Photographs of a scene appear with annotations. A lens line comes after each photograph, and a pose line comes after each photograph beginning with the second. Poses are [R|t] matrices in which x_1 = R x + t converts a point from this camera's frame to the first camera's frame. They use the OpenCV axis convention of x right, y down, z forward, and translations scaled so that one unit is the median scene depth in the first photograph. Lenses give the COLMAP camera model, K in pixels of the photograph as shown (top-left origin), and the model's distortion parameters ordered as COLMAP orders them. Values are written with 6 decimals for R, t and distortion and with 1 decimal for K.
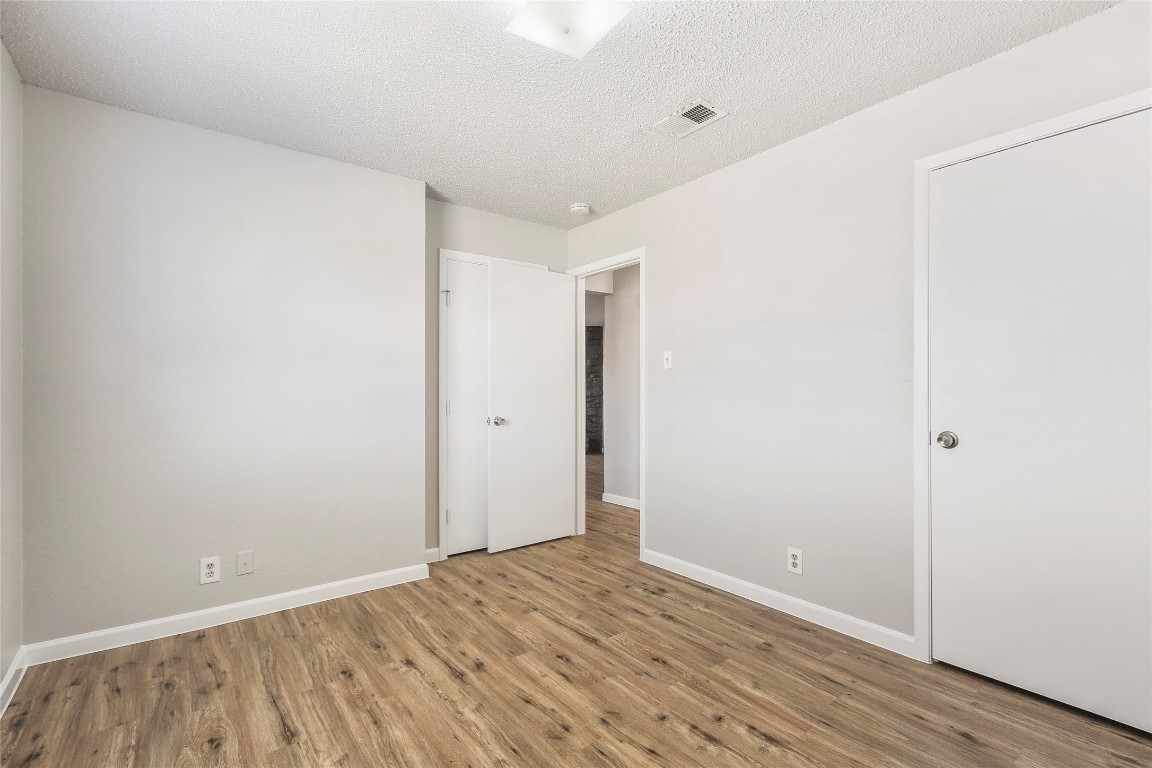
lens RADIAL K [[526.3, 0, 581.7], [0, 526.3, 392.2], [0, 0, 1]] dist [-0.000102, -0.001063]
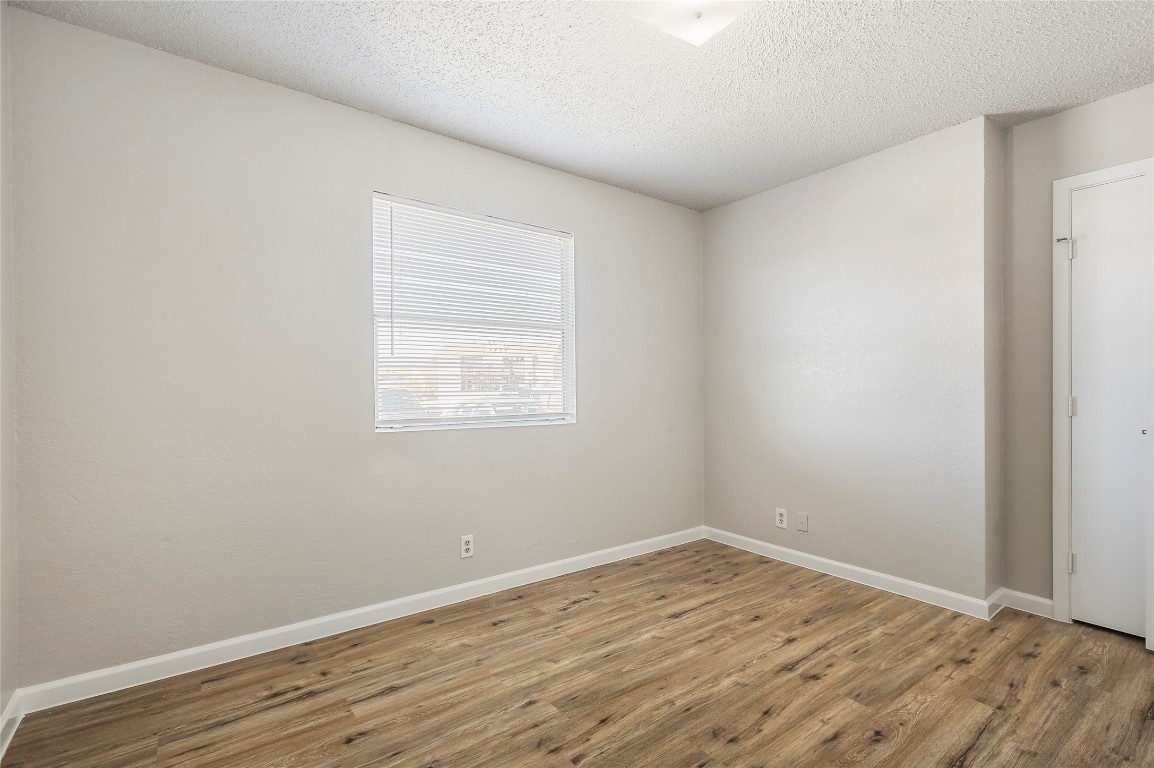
lens RADIAL K [[527.2, 0, 582.7], [0, 527.2, 392.2], [0, 0, 1]] dist [-0.000102, -0.001063]
pose [[-0.011018, 0.013004, -0.999855, 0.678415], [0.001087, 0.999915, 0.012992, 0.001728], [0.999939, -0.000944, -0.011031, 0.554128]]
